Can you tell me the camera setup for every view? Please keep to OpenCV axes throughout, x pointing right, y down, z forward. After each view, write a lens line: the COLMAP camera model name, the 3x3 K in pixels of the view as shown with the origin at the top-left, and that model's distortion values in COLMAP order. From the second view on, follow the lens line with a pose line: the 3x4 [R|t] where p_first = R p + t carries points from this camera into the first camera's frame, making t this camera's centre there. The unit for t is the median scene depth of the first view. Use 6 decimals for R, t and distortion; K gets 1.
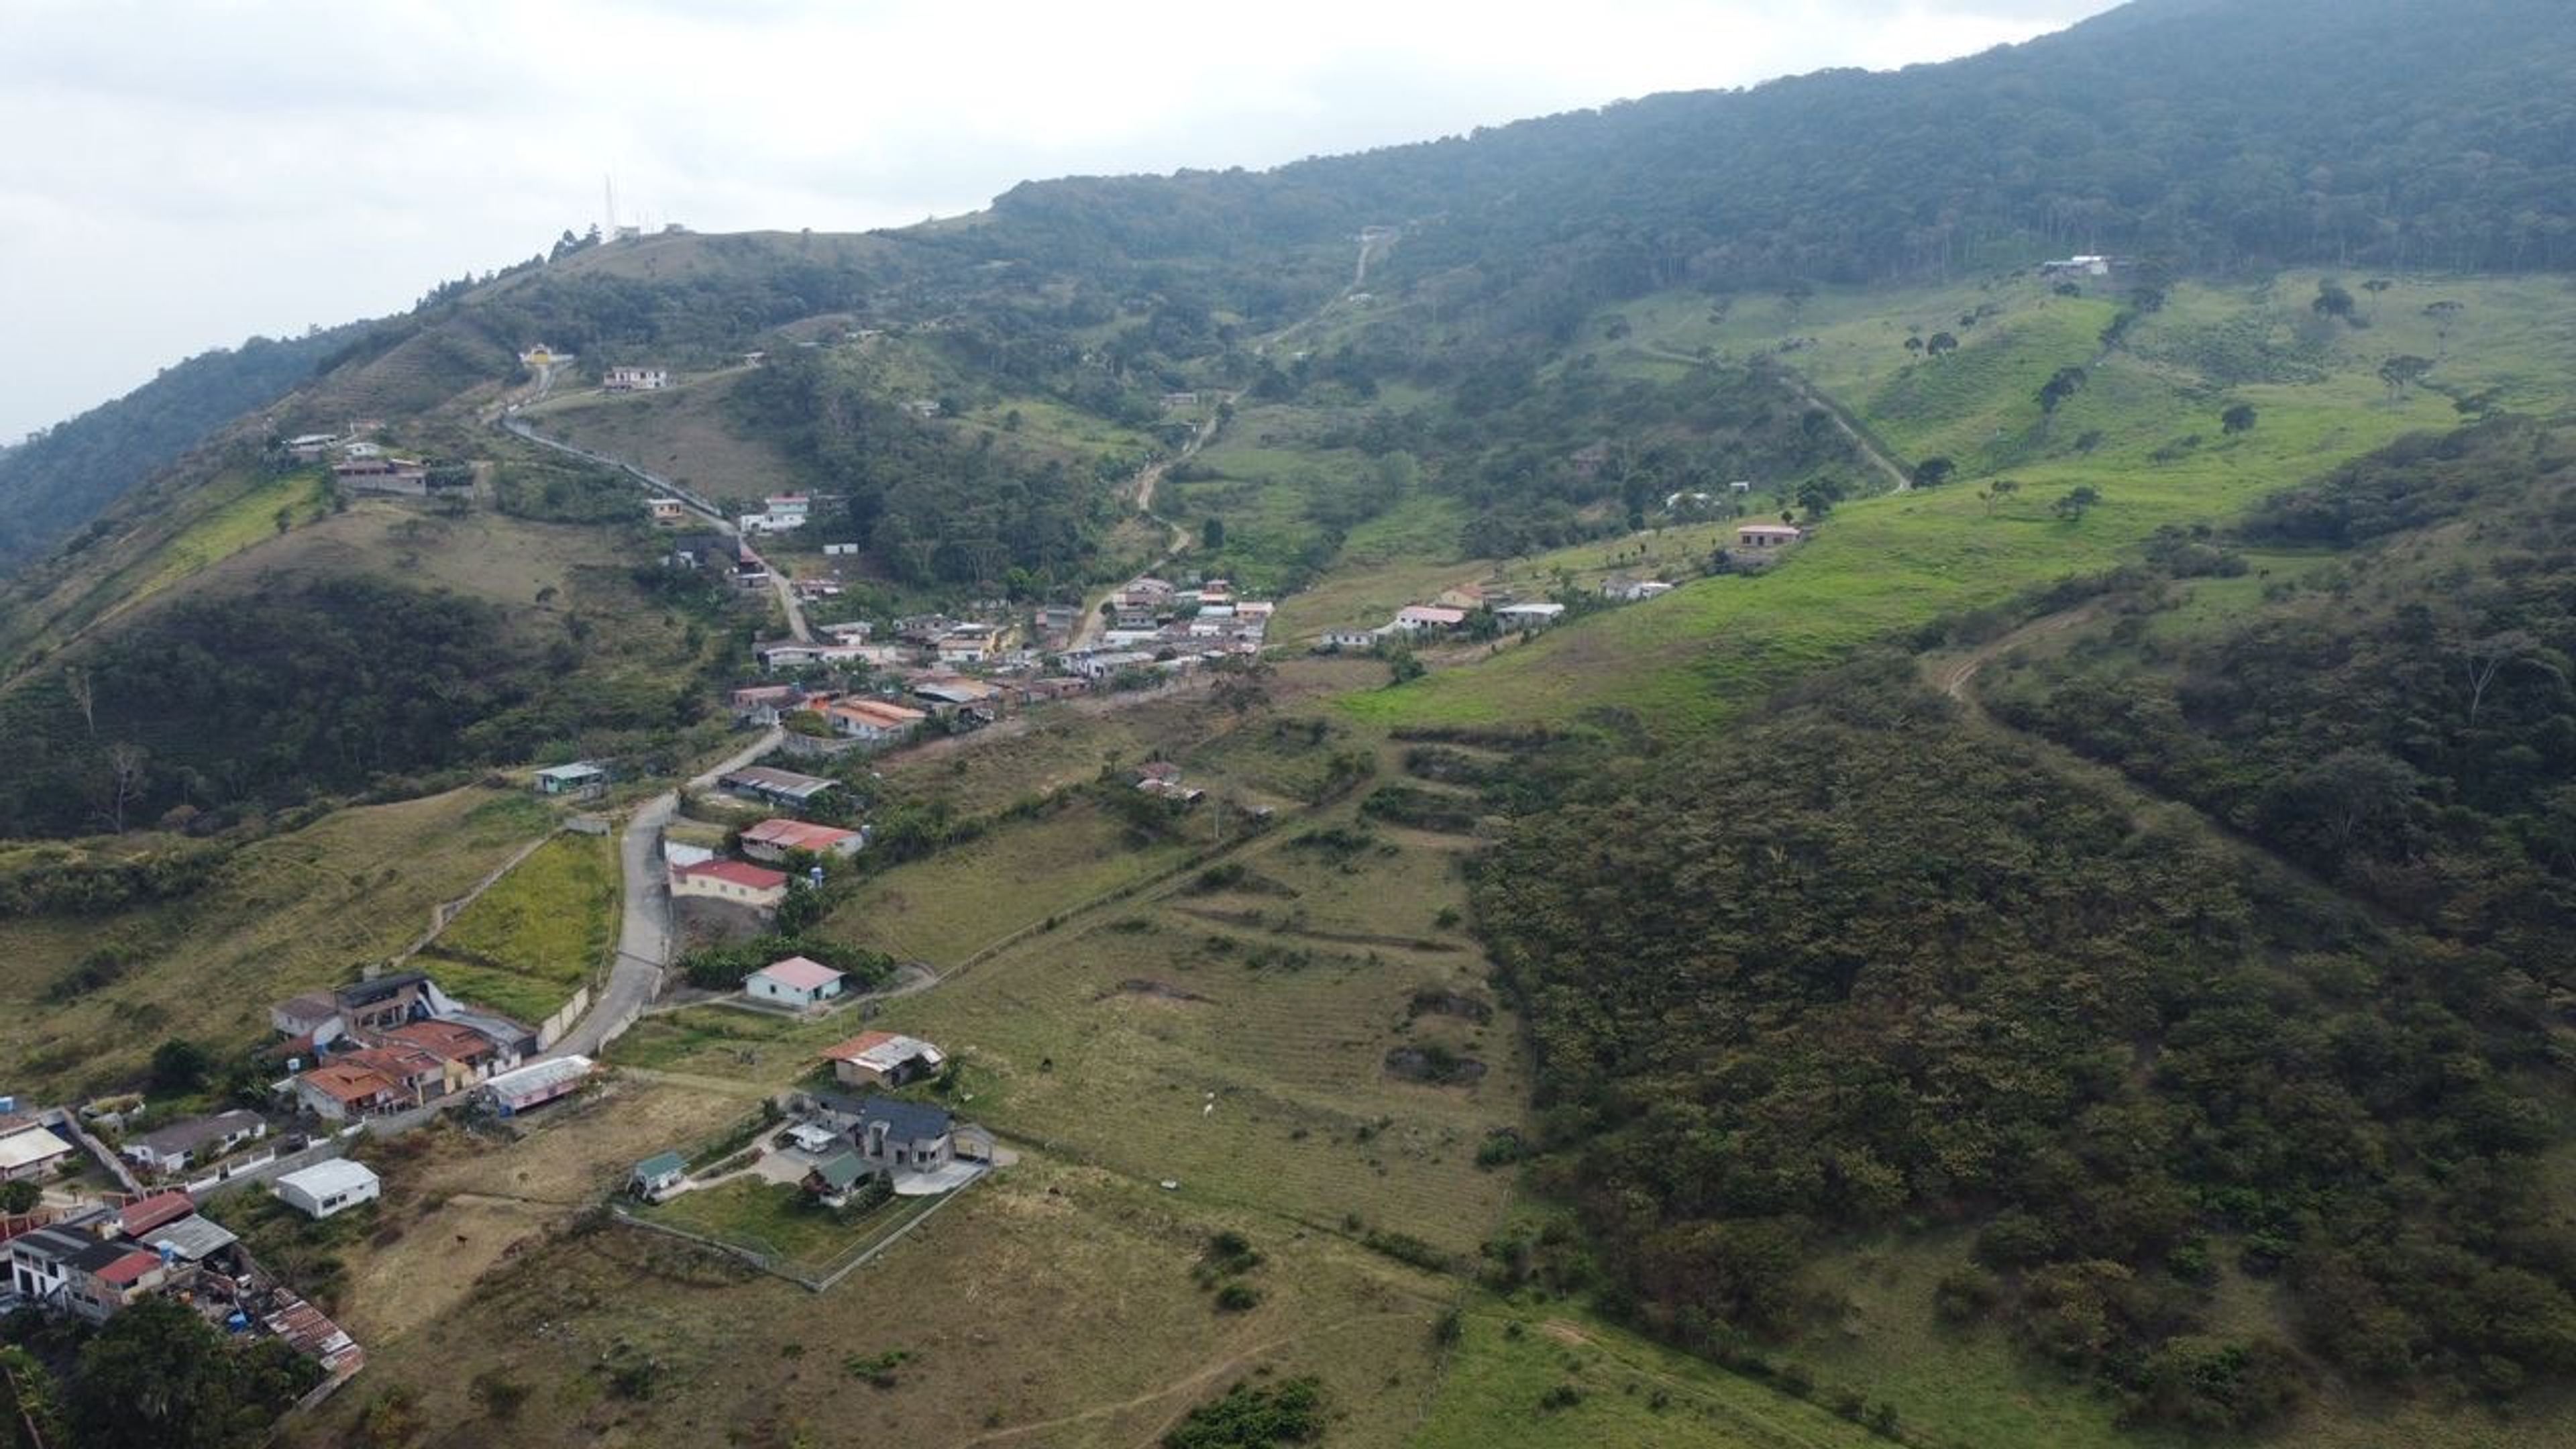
lens RADIAL K [[2046.8, 0, 1288.0], [0, 2046.8, 724.5], [0, 0, 1]] dist [0.028874, 0.005749]
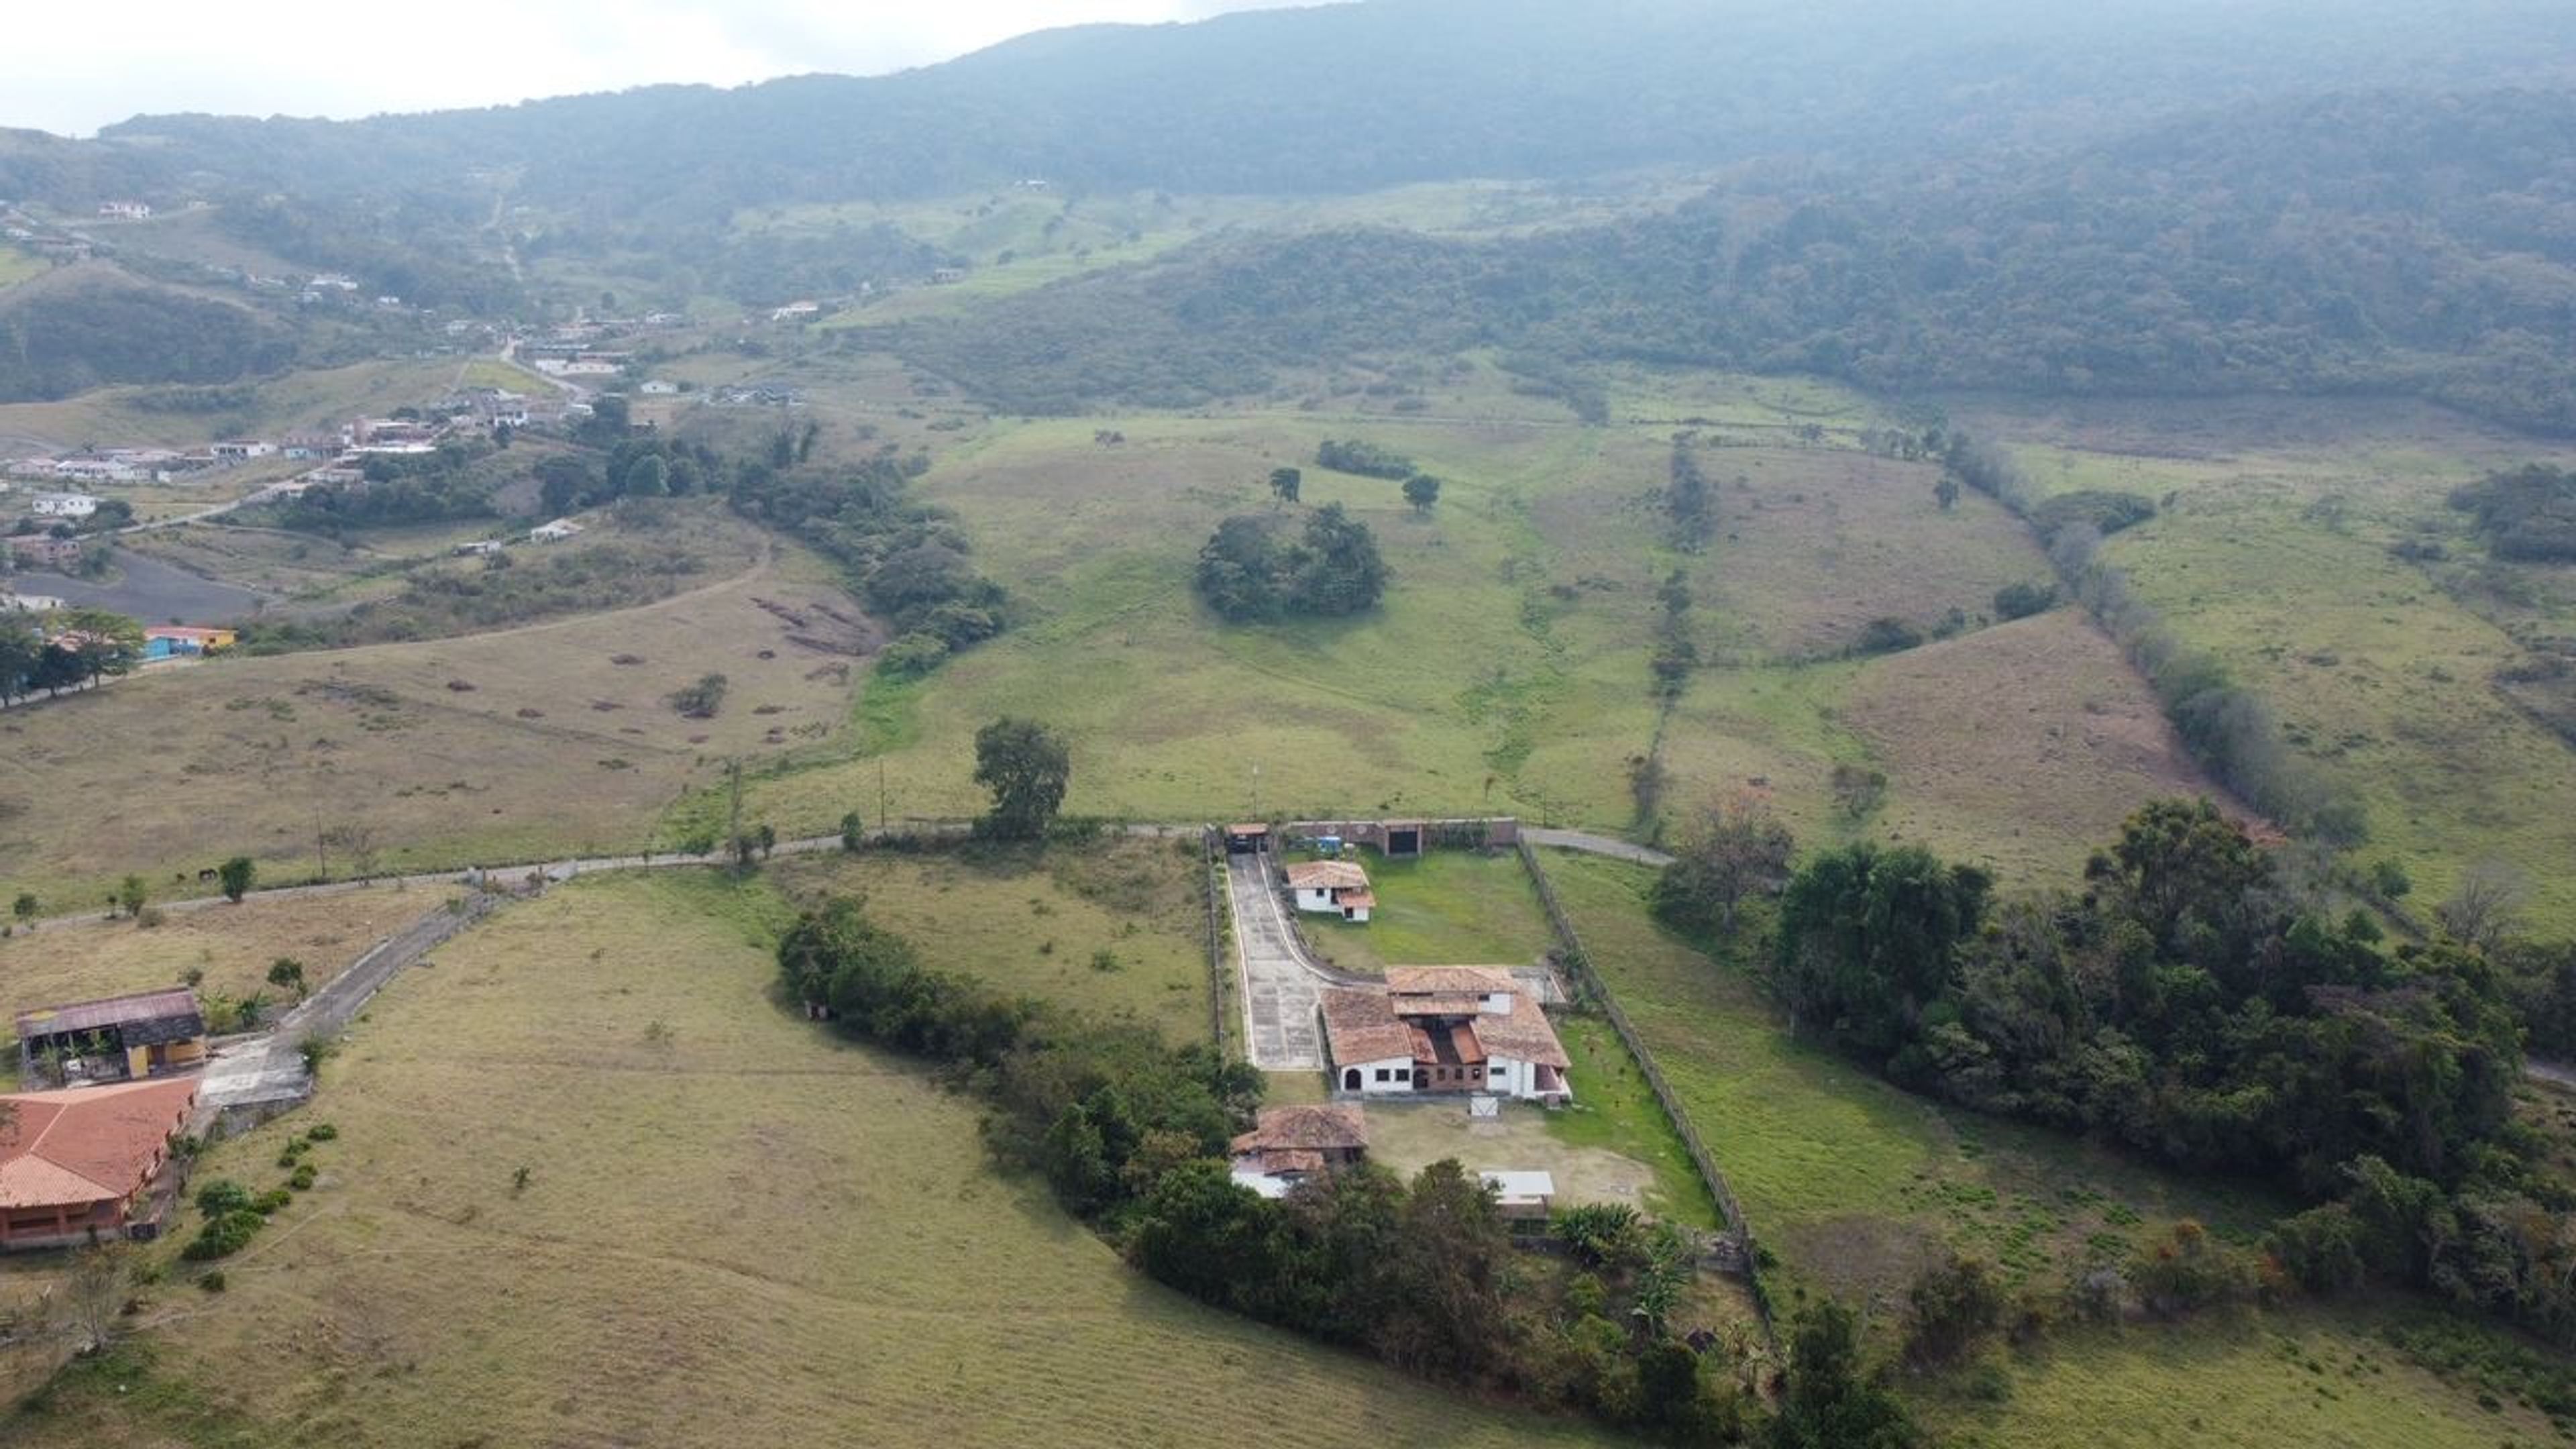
lens RADIAL K [[2046.8, 0, 1288.0], [0, 2046.8, 724.5], [0, 0, 1]] dist [0.028874, 0.005749]
pose [[0.857510, -0.089092, 0.506695, -0.462626], [0.094928, 0.995380, 0.014366, 0.297812], [-0.505634, 0.035780, 0.862006, -0.789472]]
